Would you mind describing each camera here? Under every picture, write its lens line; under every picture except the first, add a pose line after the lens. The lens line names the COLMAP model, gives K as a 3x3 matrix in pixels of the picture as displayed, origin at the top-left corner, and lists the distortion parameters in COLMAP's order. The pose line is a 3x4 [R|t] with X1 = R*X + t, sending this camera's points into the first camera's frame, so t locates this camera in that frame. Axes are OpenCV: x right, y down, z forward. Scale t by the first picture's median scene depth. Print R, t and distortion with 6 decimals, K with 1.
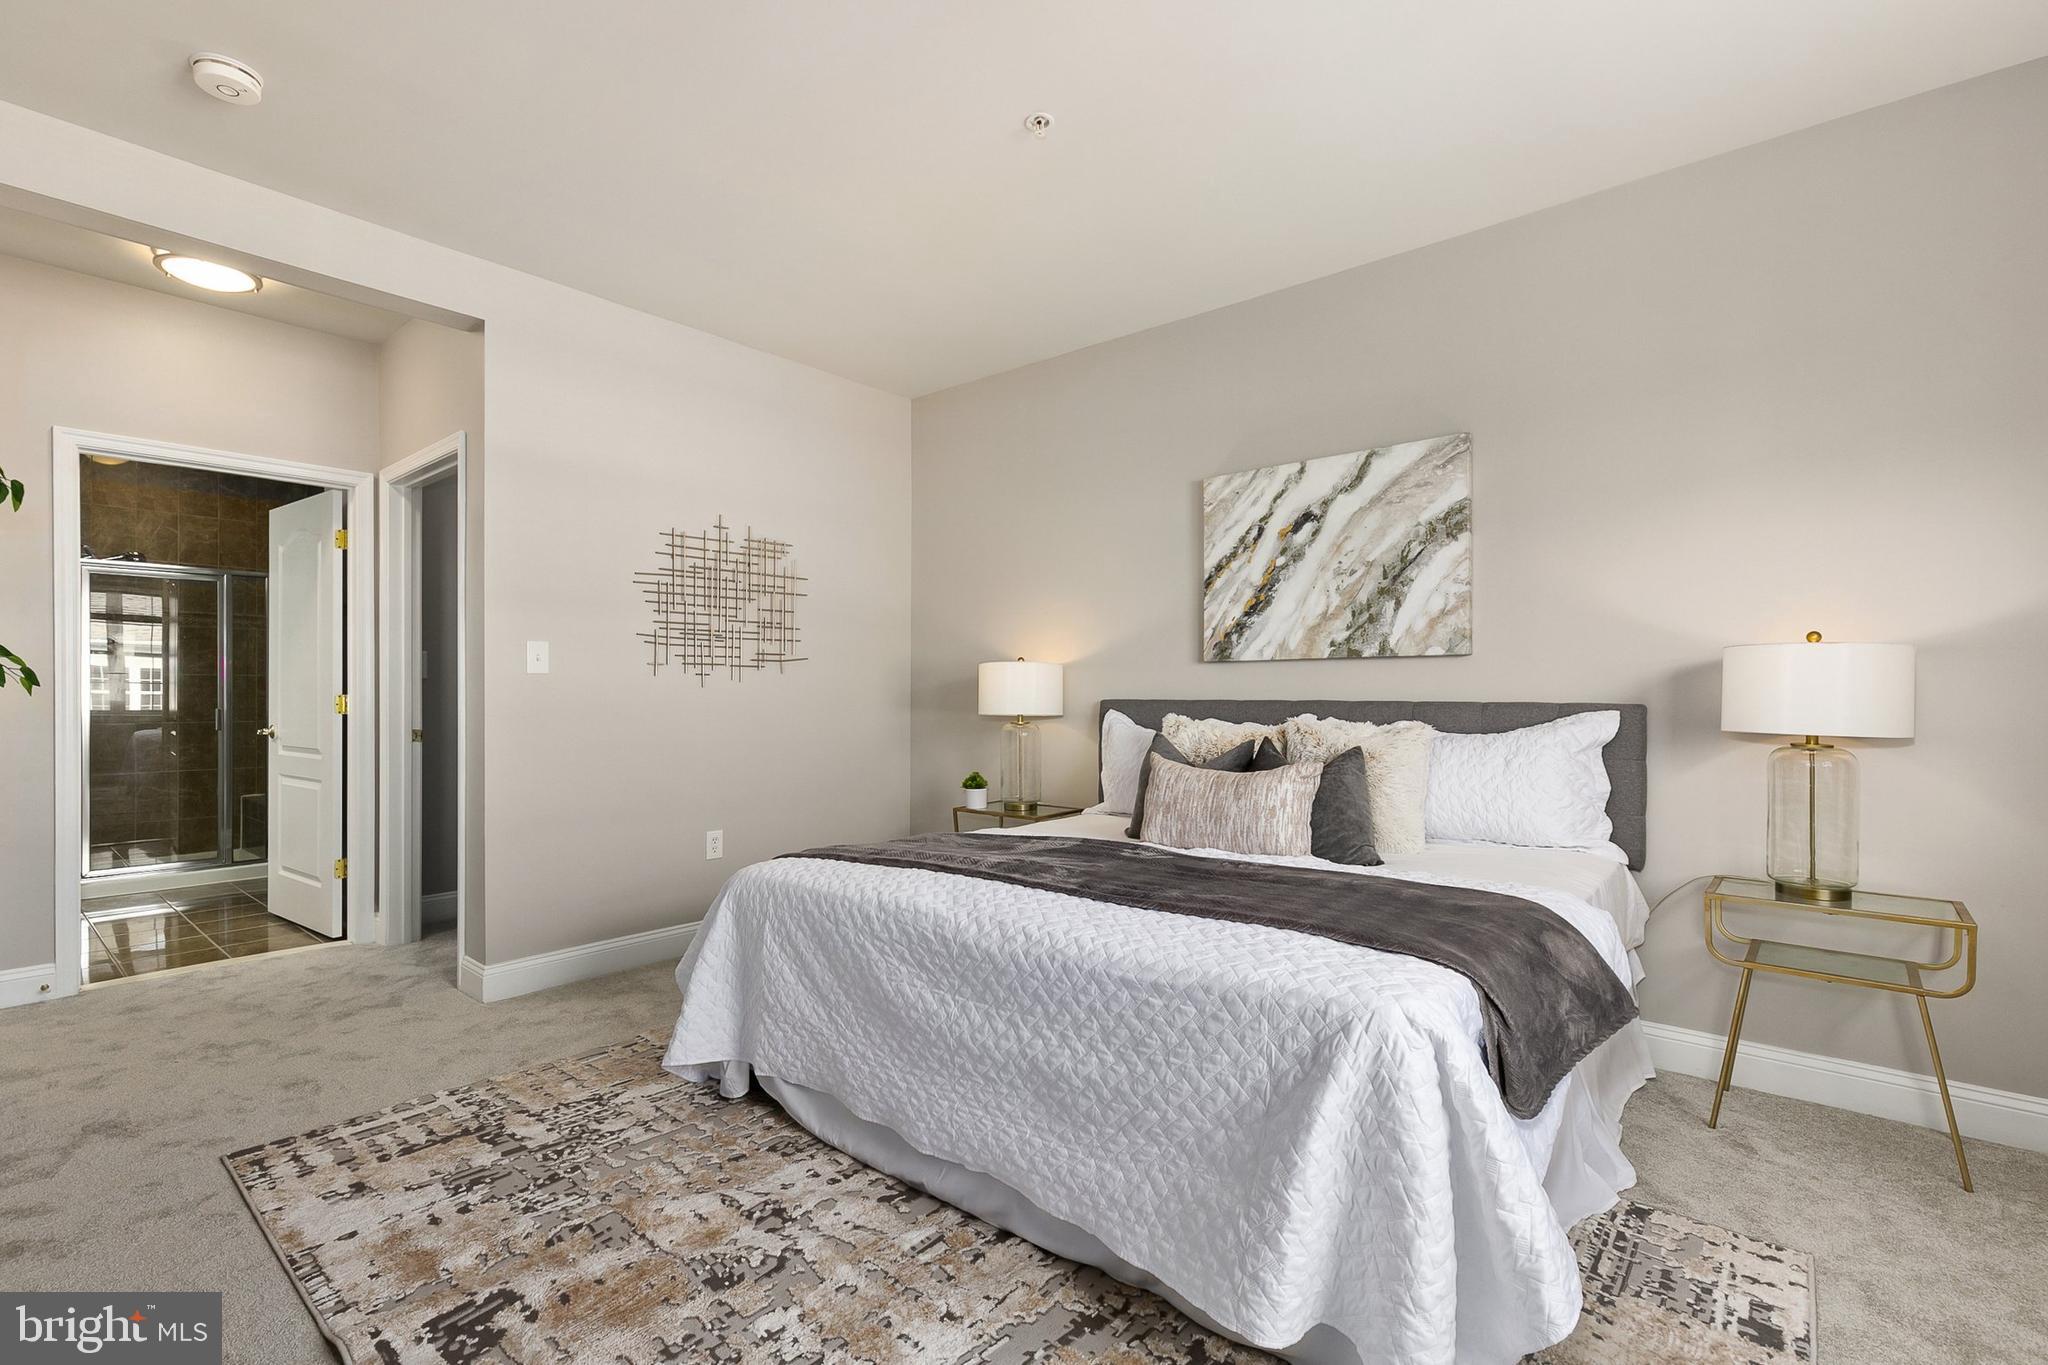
lens RADIAL K [[918.5, 0, 1024.0], [0, 918.5, 682.5], [0, 0, 1]] dist [0.009822, -0.000933]
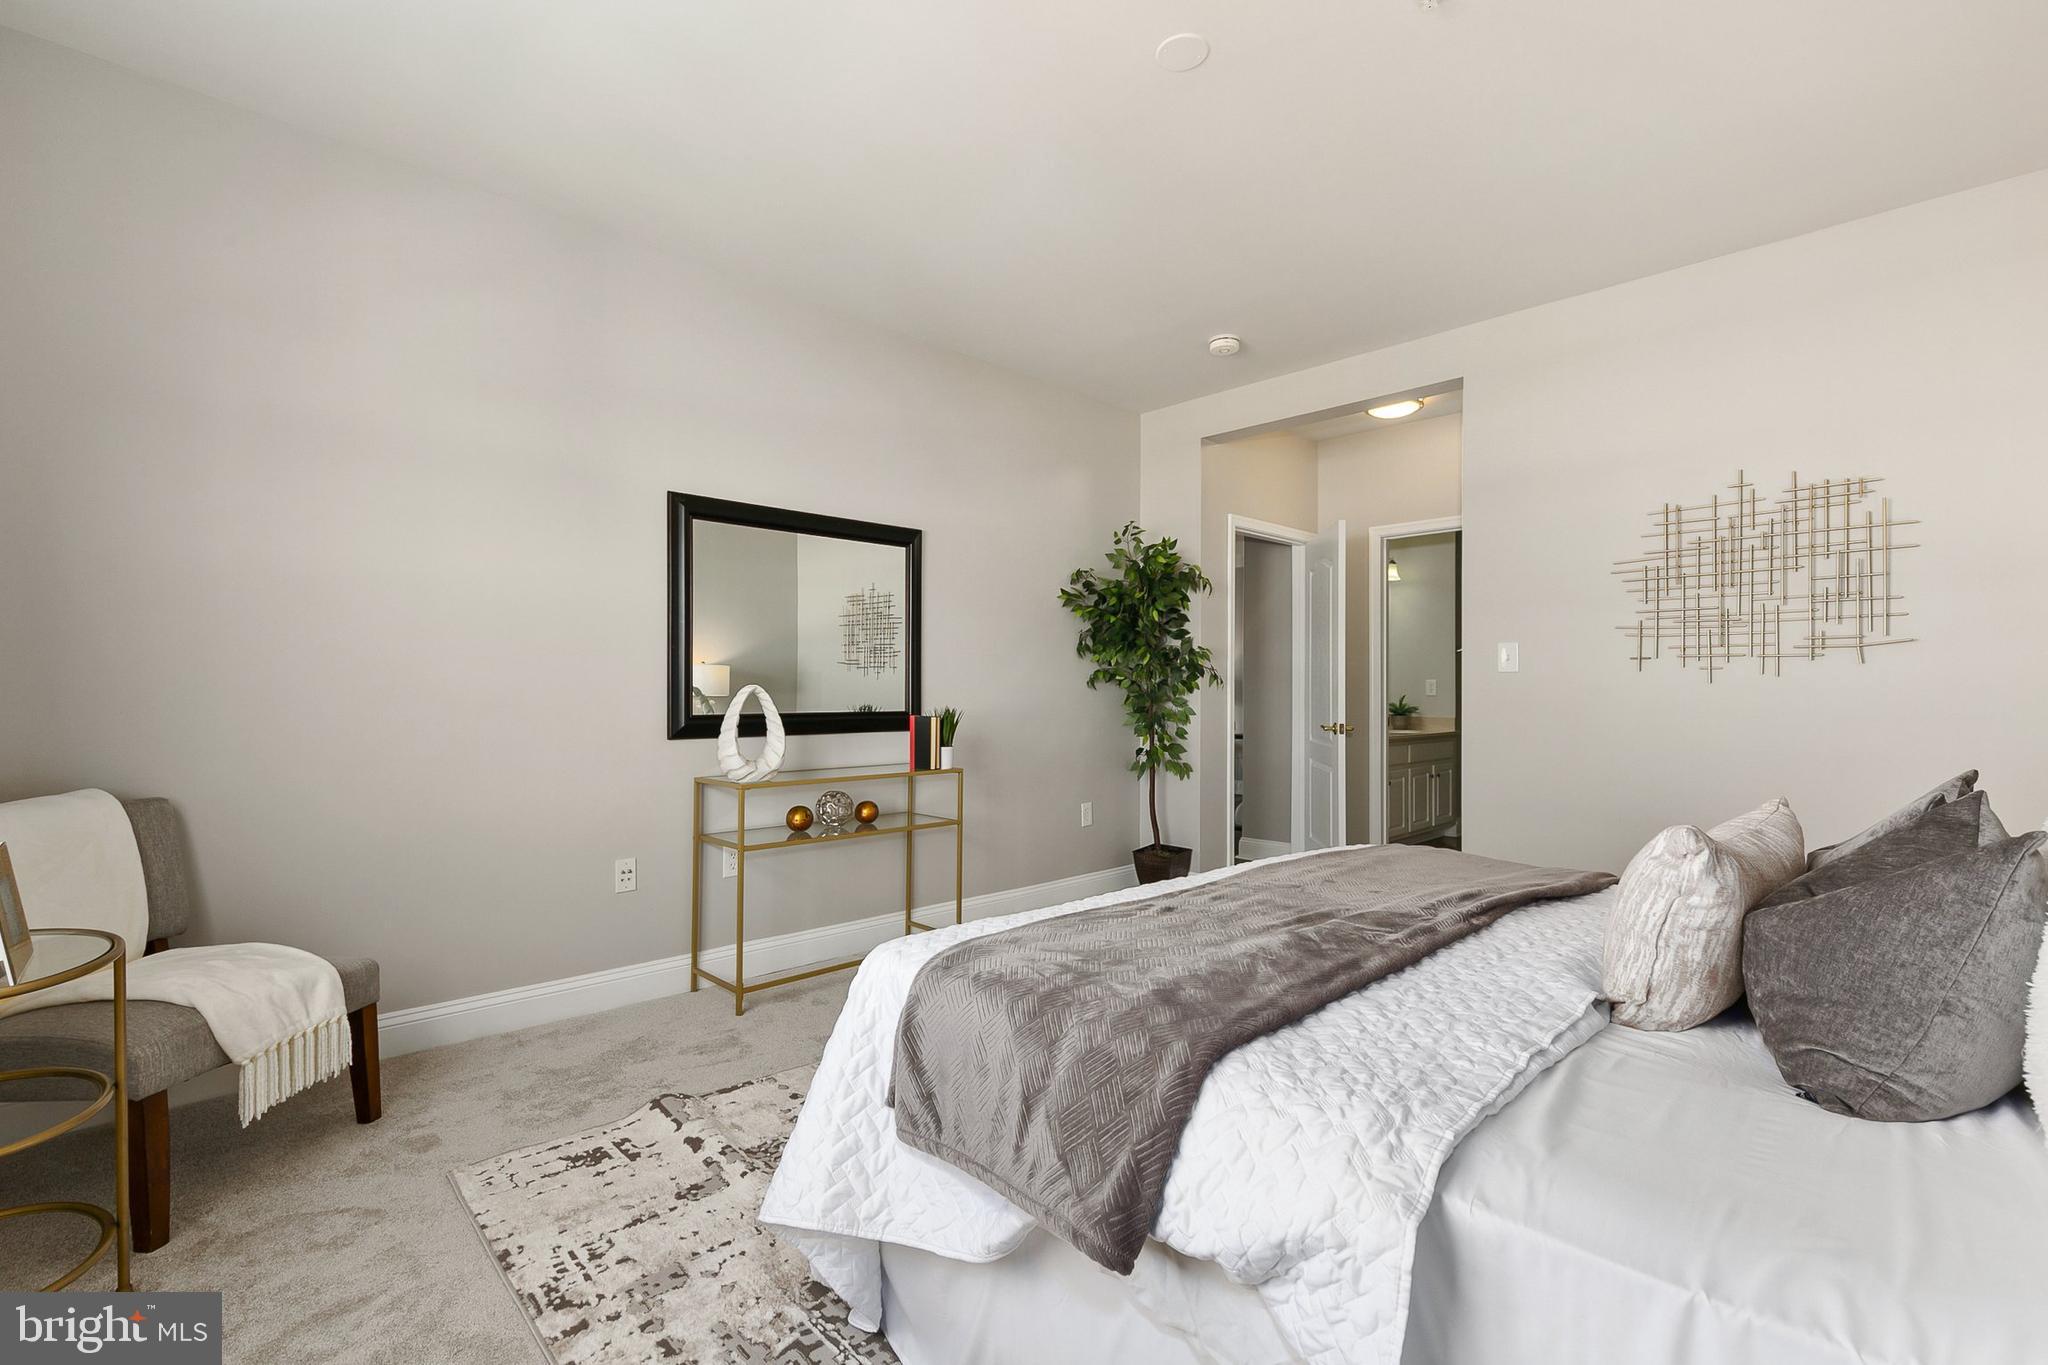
lens RADIAL K [[918.0, 0, 1024.7], [0, 918.0, 677.9], [0, 0, 1]] dist [0.004541, -0.000675]
pose [[-0.114919, -0.008082, -0.993342, 0.548809], [0.007767, 0.999929, -0.009034, 0.002661], [0.993345, -0.008753, -0.114848, 0.469668]]
